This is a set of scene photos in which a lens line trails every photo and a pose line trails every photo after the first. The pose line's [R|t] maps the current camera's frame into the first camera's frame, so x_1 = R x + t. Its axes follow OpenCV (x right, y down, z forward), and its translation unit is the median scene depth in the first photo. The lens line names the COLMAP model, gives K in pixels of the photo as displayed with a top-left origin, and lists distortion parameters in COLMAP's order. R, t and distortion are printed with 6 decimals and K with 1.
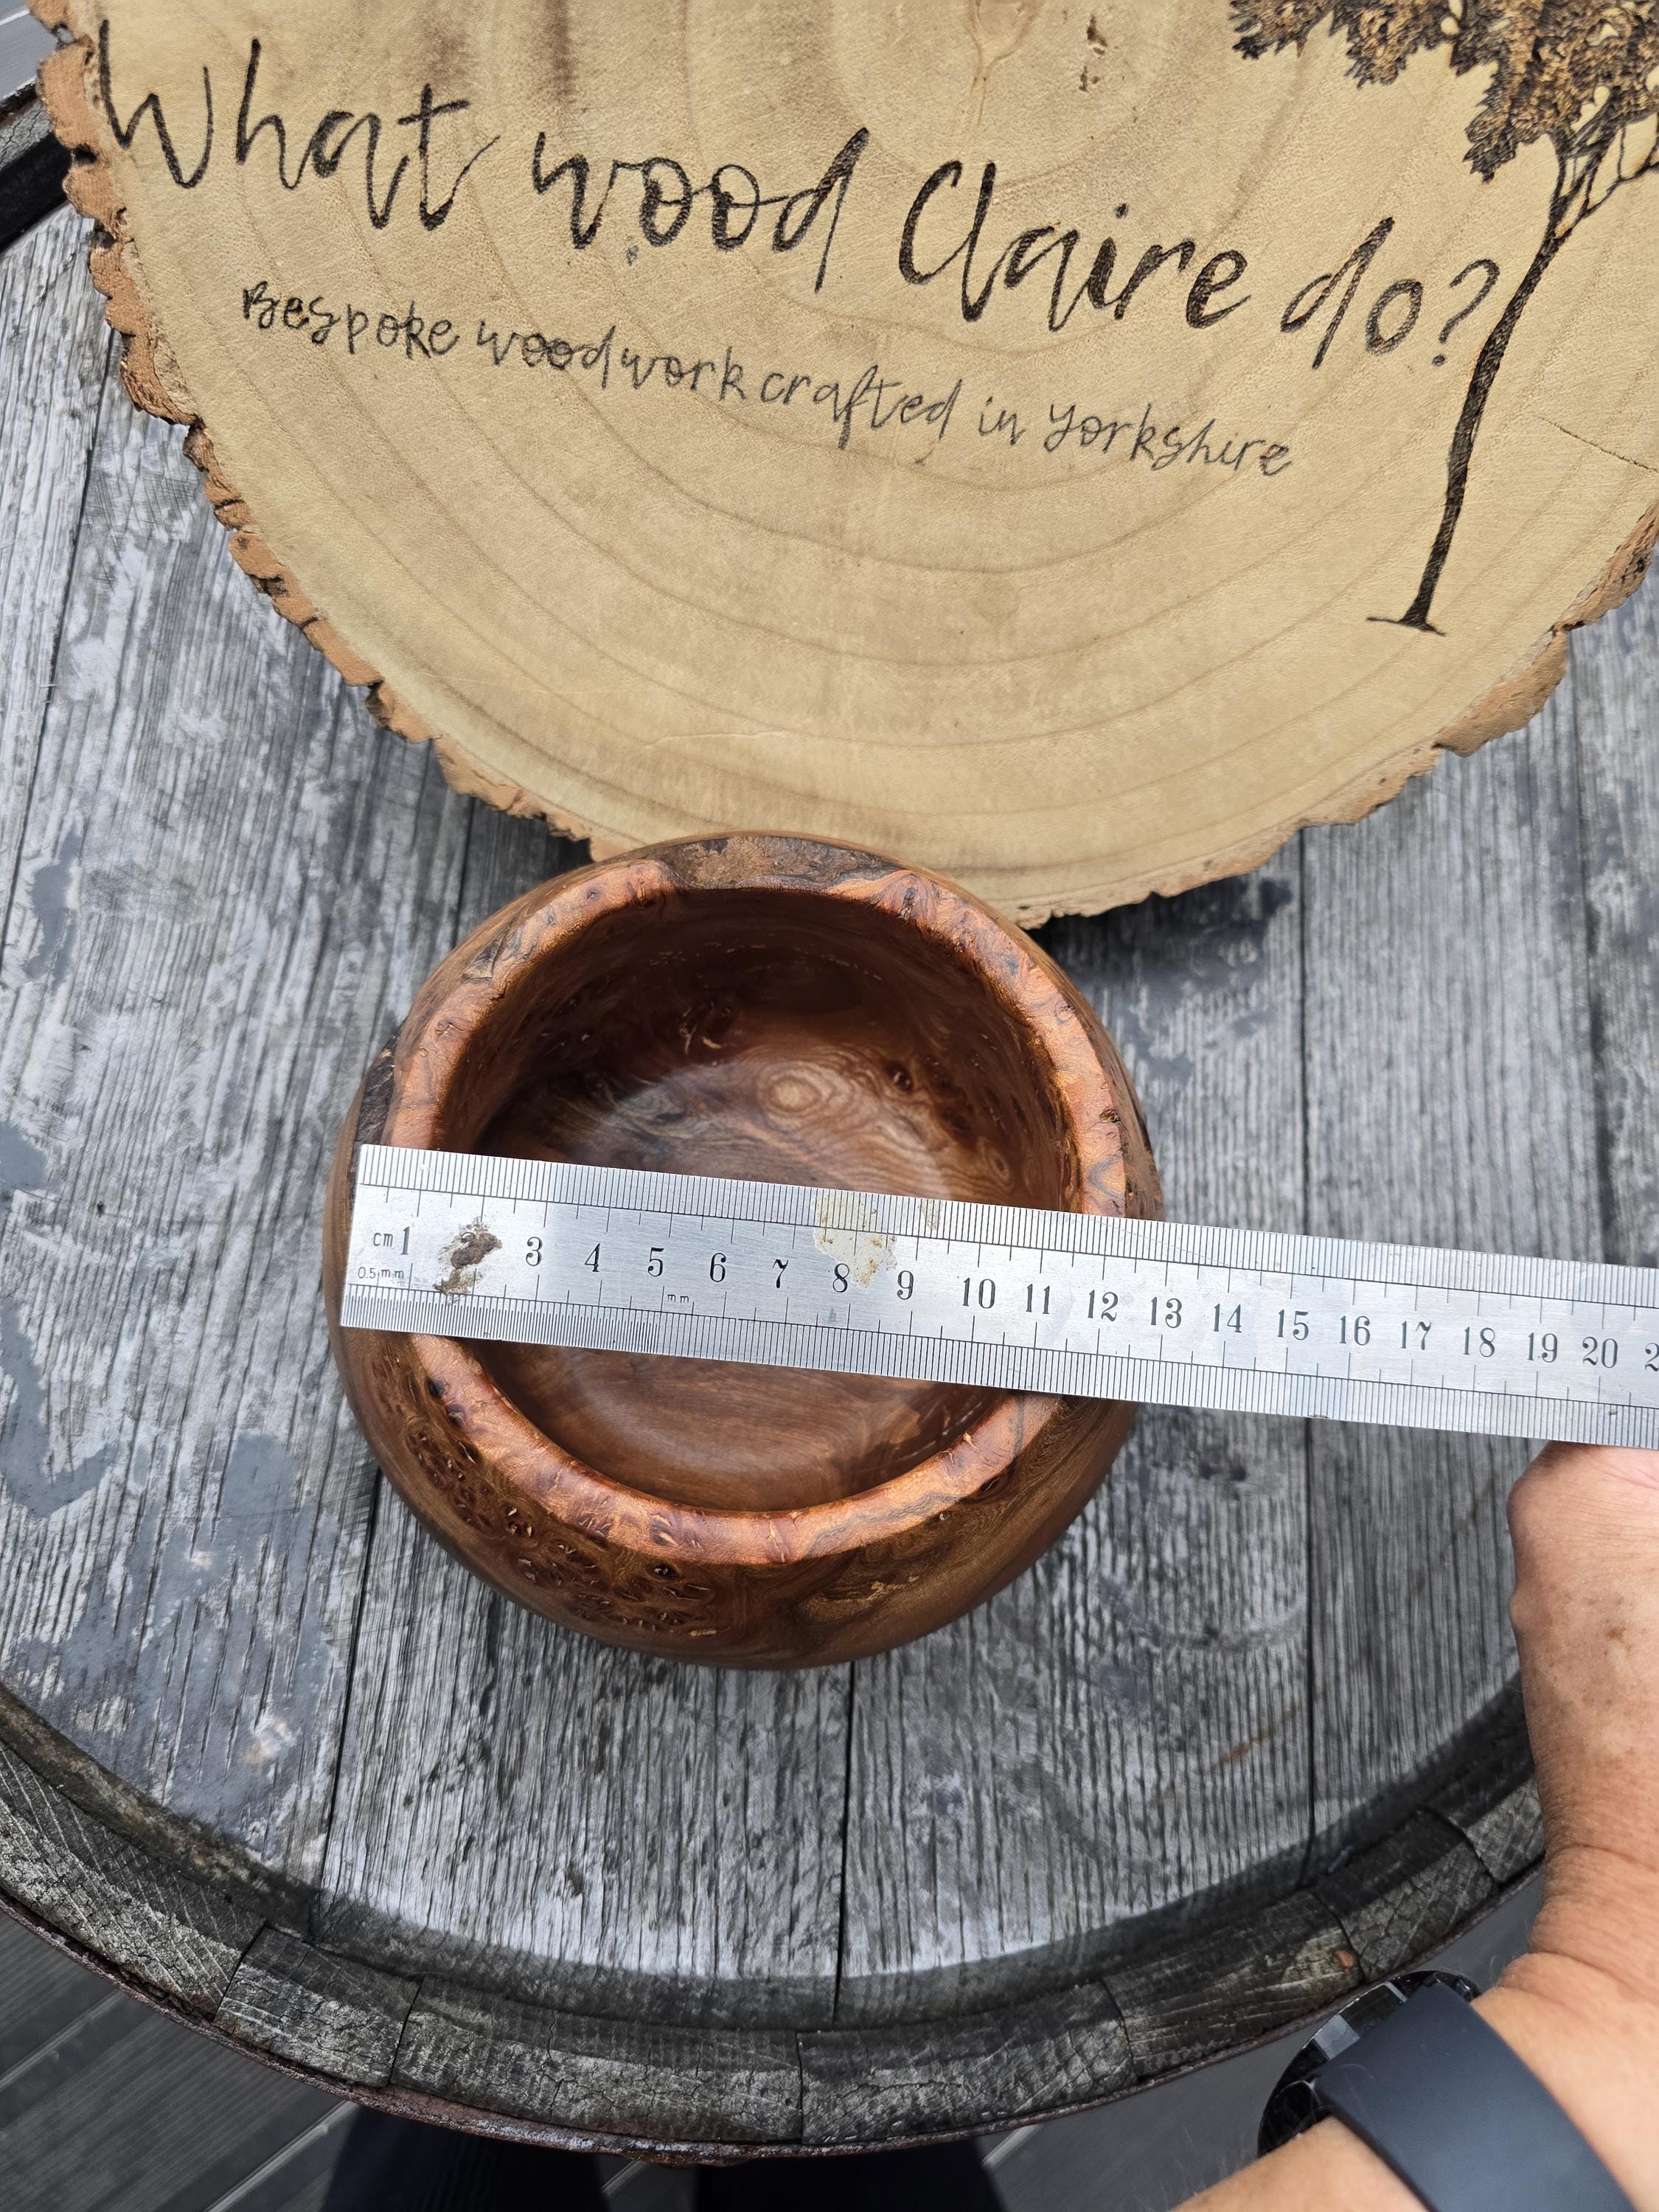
lens RADIAL K [[1803.5, 0, 822.2], [0, 1803.5, 1050.3], [0, 0, 1]] dist [-0.010277, -0.000734]
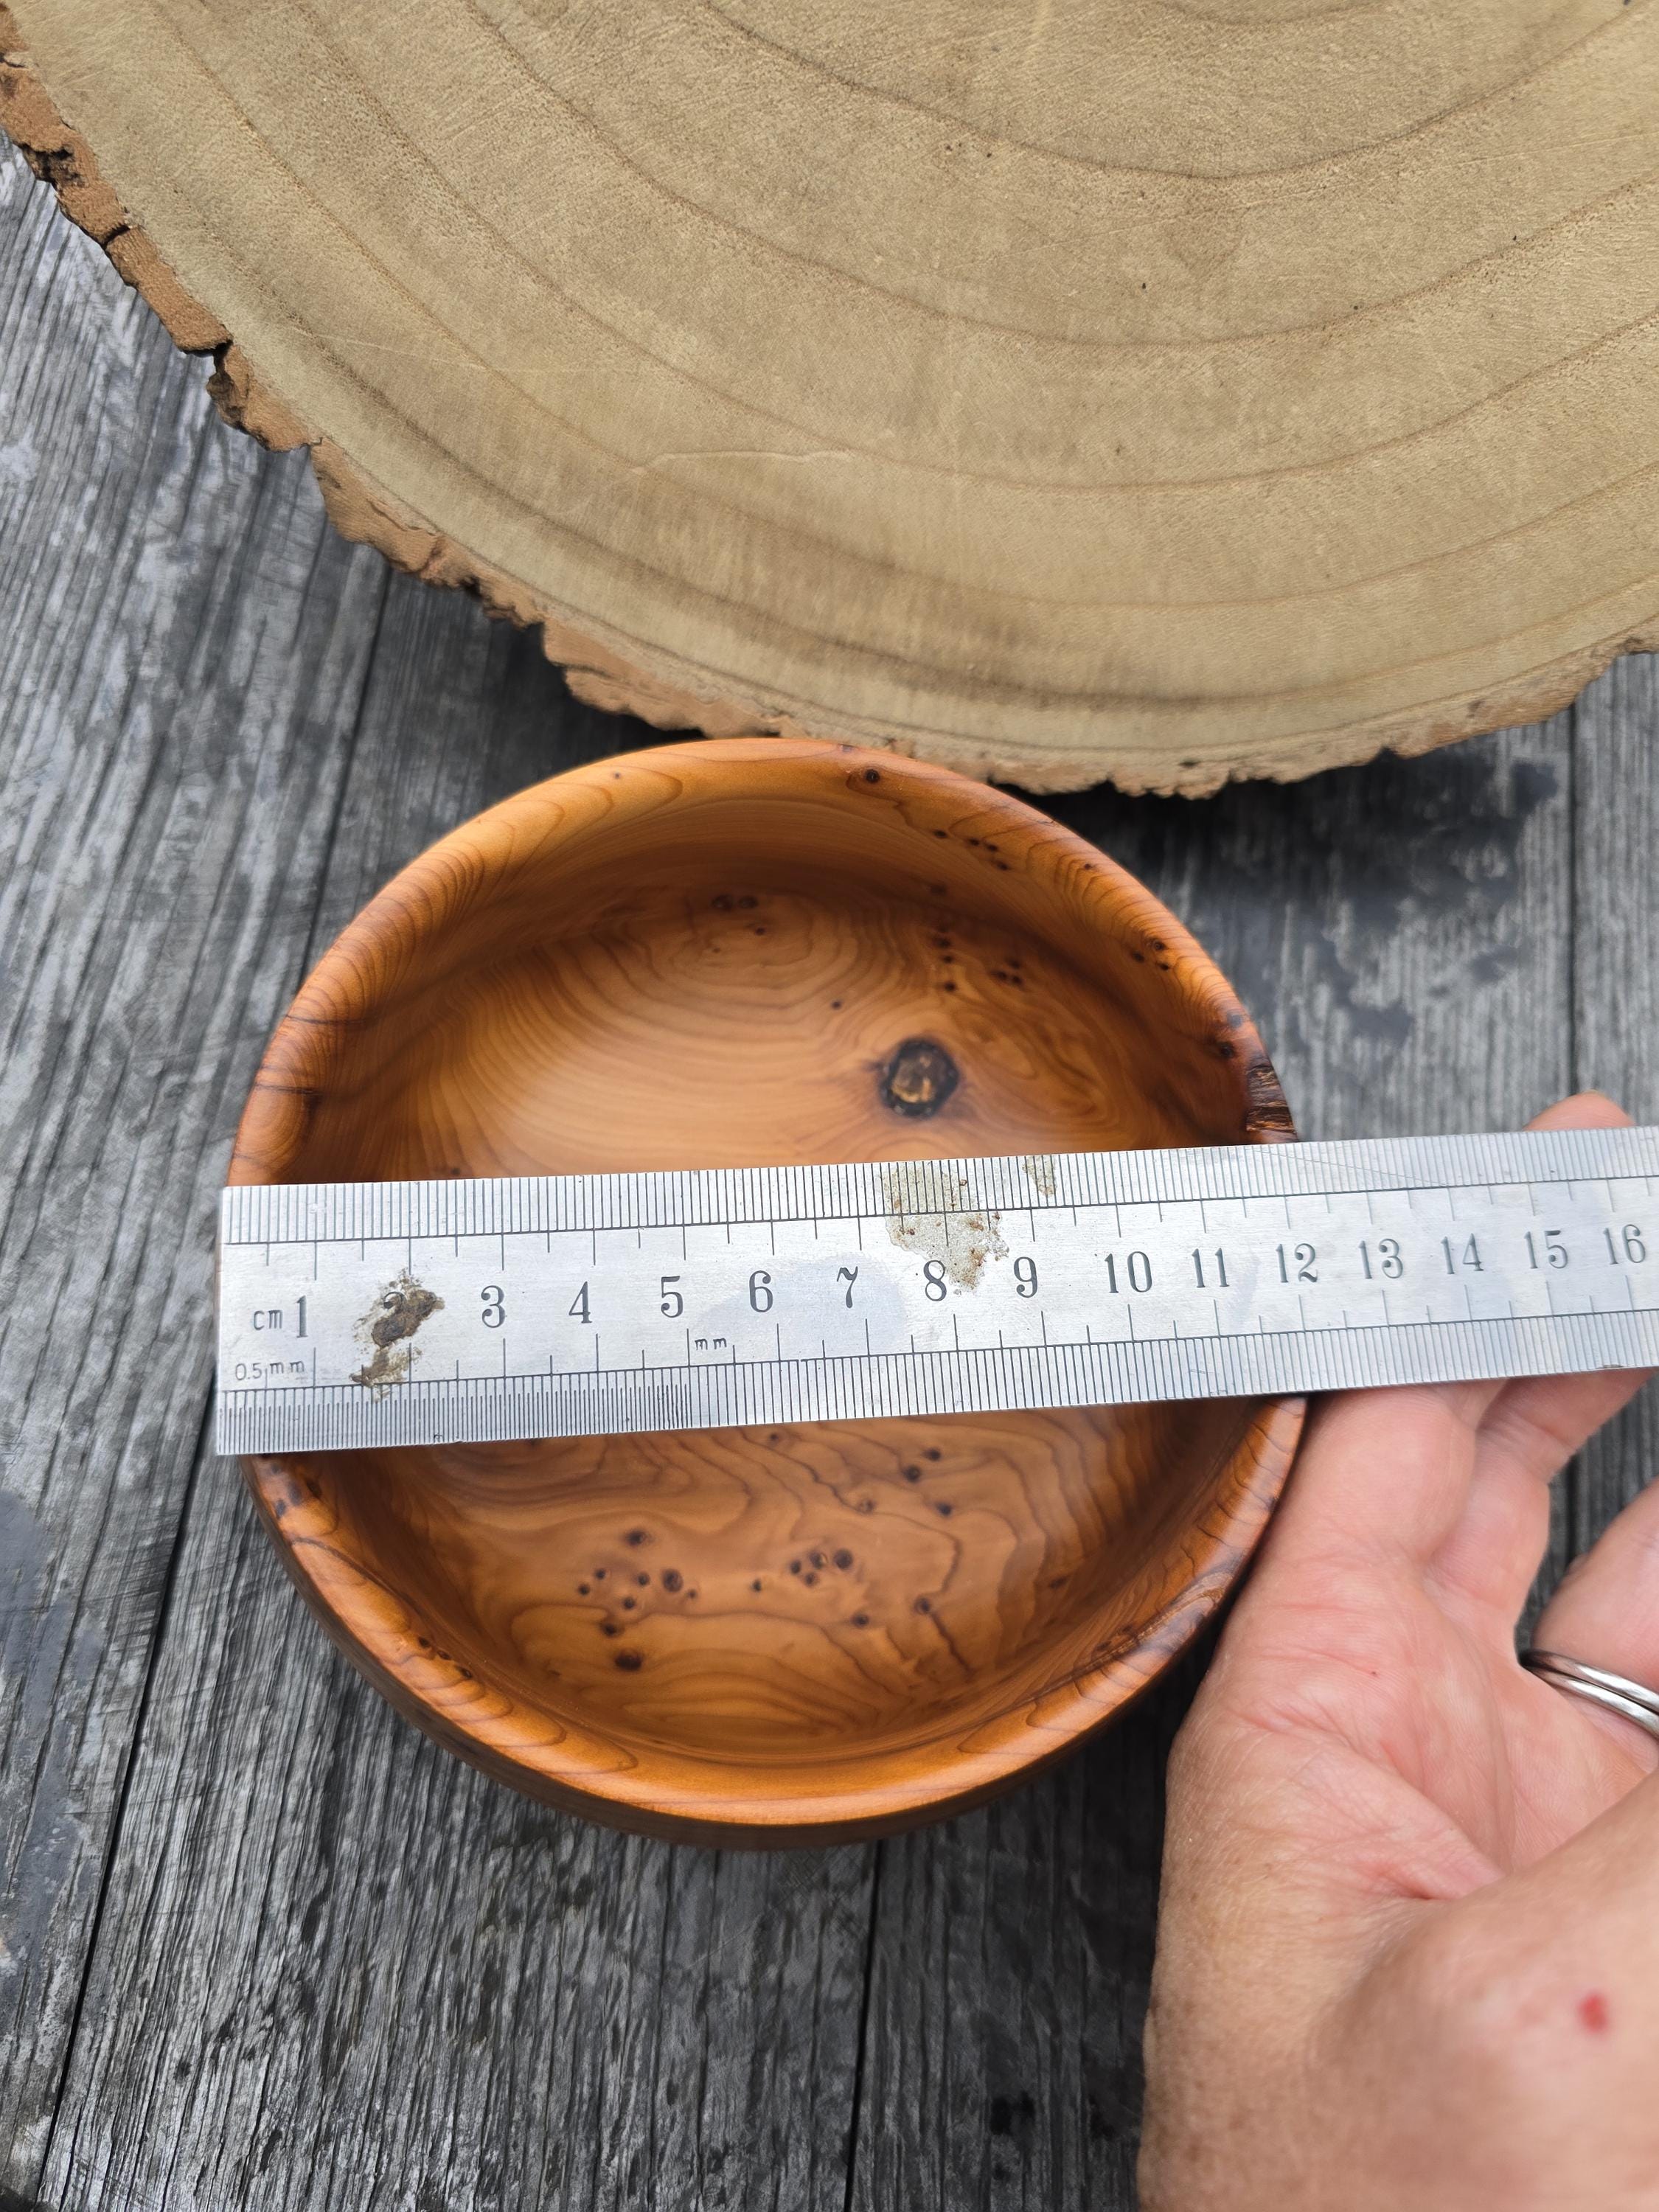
lens RADIAL K [[1704.7, 0, 788.0], [0, 1704.7, 1080.4], [0, 0, 1]] dist [-0.040427, 0.002625]
pose [[0.998425, 0.053063, -0.018232, -0.019859], [-0.052957, 0.998577, 0.006232, 0.044784], [0.018536, -0.005257, 0.999814, 0.396298]]
